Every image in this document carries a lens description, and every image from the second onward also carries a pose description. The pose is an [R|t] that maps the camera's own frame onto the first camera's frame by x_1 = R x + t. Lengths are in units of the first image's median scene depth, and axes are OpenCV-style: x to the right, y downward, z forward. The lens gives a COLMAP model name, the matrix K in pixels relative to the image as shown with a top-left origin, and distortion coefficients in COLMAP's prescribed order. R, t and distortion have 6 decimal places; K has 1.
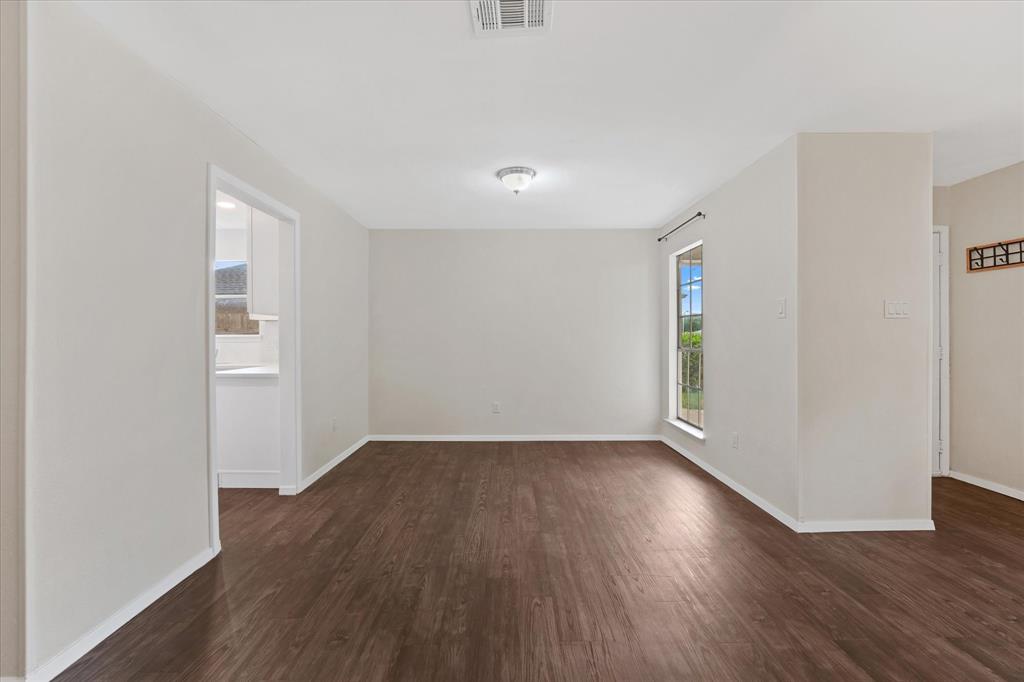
lens RADIAL K [[422.8, 0, 508.4], [0, 422.8, 334.2], [0, 0, 1]] dist [-0.025372, 0.006248]
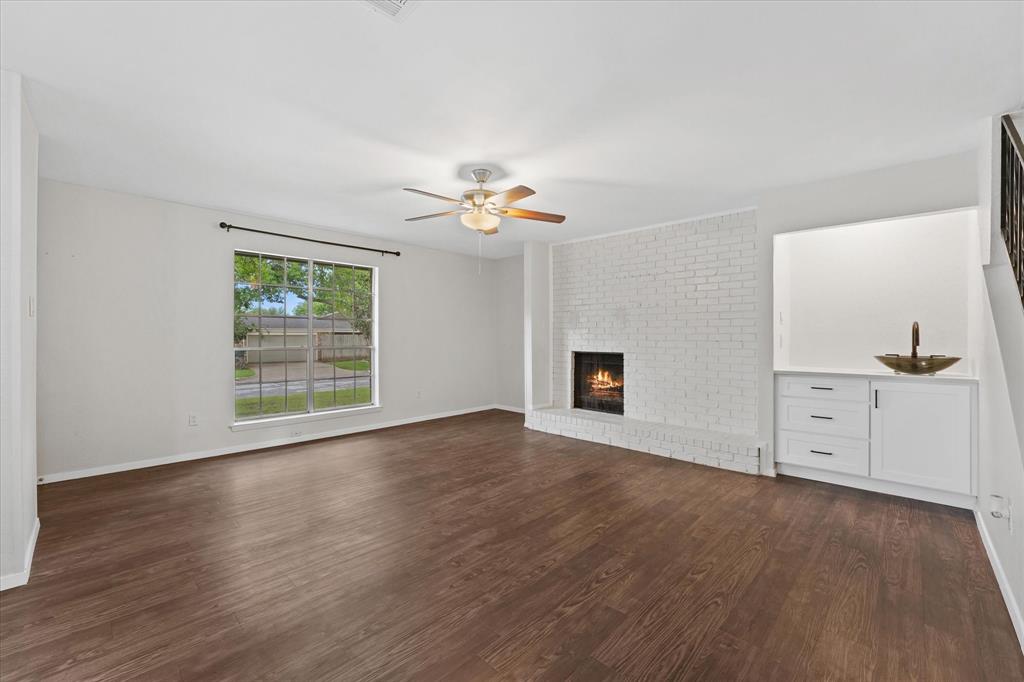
lens RADIAL K [[422.8, 0, 508.4], [0, 422.8, 334.2], [0, 0, 1]] dist [-0.025372, 0.006248]
pose [[-0.707352, 0.003690, 0.706852, -0.574582], [-0.003099, 0.999961, -0.008321, 0.004748], [-0.706855, -0.008076, -0.707312, 1.021575]]
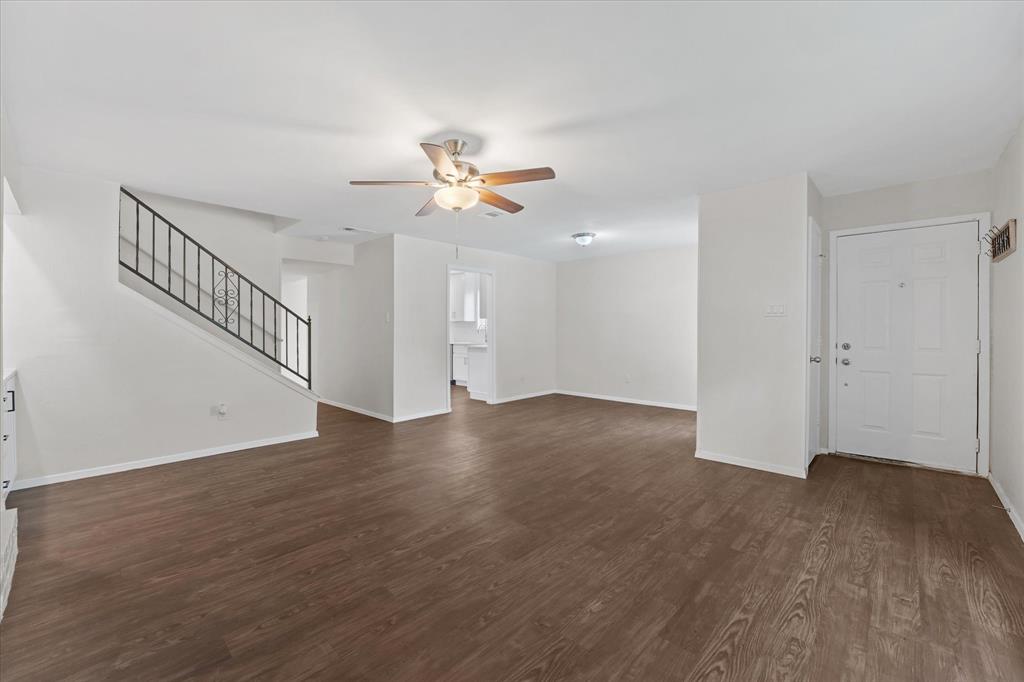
lens RADIAL K [[422.8, 0, 508.4], [0, 422.8, 334.2], [0, 0, 1]] dist [-0.025372, 0.006248]
pose [[0.720462, 0.006871, -0.693461, 1.421155], [0.005221, 0.999869, 0.015332, -0.006248], [0.693475, -0.014667, 0.720331, -0.663450]]
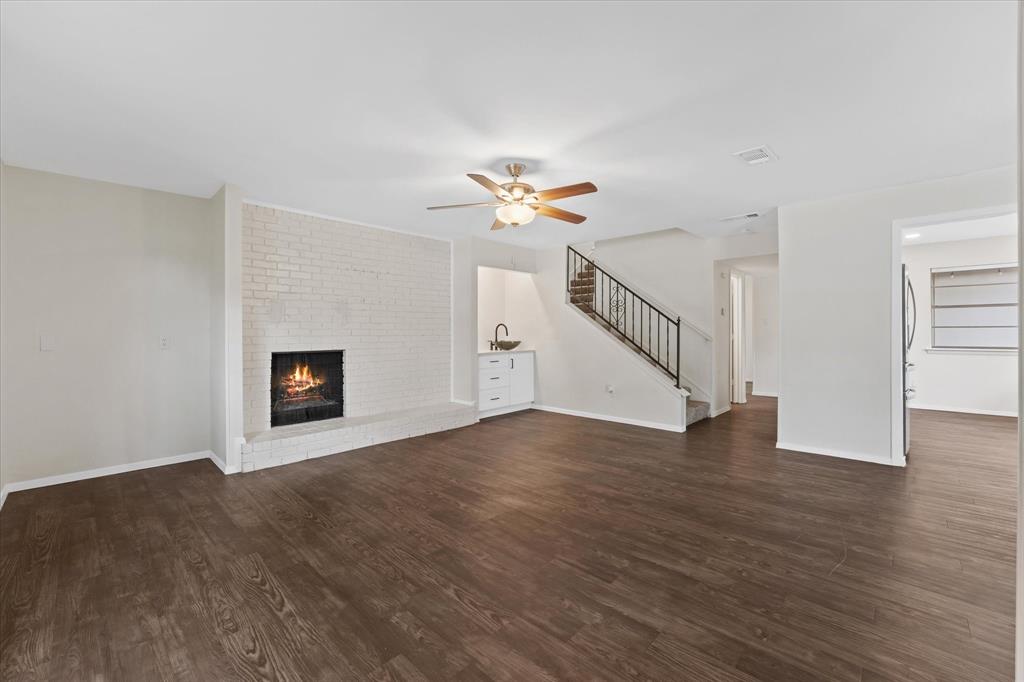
lens RADIAL K [[422.8, 0, 508.4], [0, 422.8, 334.2], [0, 0, 1]] dist [-0.025372, 0.006248]
pose [[-0.698396, 0.008738, -0.715658, 1.470248], [0.007997, 0.999958, 0.004404, 0.003459], [0.715667, -0.002647, -0.698437, 1.045376]]
